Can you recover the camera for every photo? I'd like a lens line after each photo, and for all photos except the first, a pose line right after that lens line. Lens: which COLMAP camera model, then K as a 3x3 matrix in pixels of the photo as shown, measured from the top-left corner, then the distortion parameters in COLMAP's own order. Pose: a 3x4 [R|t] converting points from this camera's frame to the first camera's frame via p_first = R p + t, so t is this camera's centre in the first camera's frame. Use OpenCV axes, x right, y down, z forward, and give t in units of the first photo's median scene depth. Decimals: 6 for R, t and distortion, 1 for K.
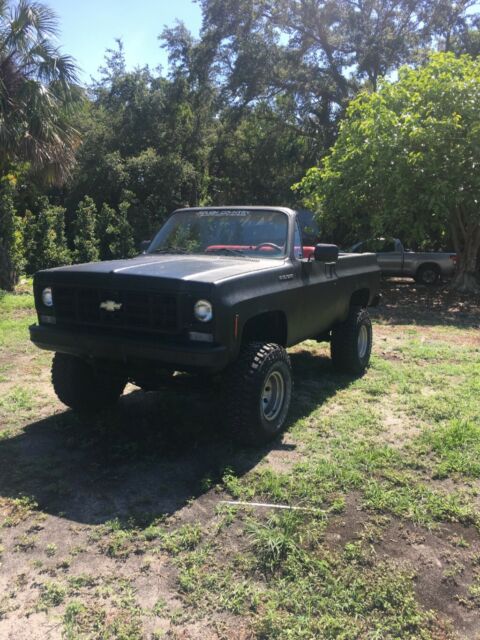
lens RADIAL K [[538.2, 0, 242.3], [0, 538.2, 318.8], [0, 0, 1]] dist [0.064730, -0.086946]
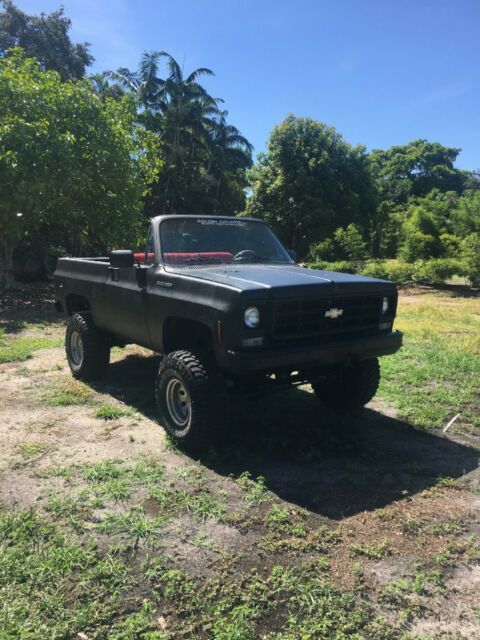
lens RADIAL K [[538.2, 0, 242.3], [0, 538.2, 318.8], [0, 0, 1]] dist [0.064730, -0.086946]
pose [[0.439035, -0.135738, 0.888157, -1.269398], [0.128851, 0.987816, 0.087275, -0.129528], [-0.889183, 0.076123, 0.451176, 0.673177]]
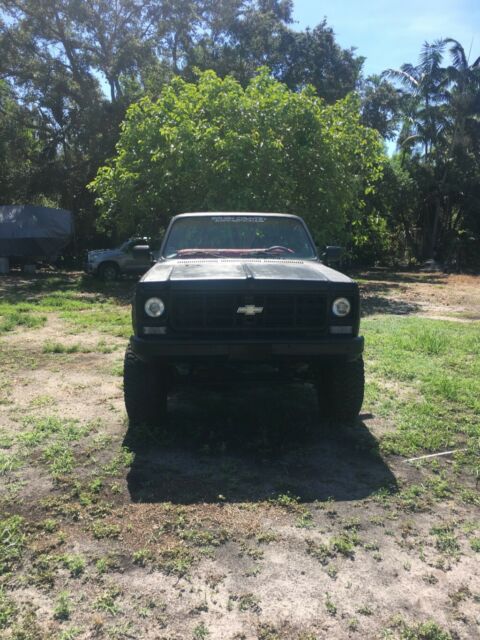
lens RADIAL K [[538.2, 0, 242.3], [0, 538.2, 318.8], [0, 0, 1]] dist [0.064730, -0.086946]
pose [[0.852778, -0.084715, 0.515357, -0.789456], [0.083057, 0.996197, 0.026319, -0.035475], [-0.515626, 0.020359, 0.856572, 0.114067]]
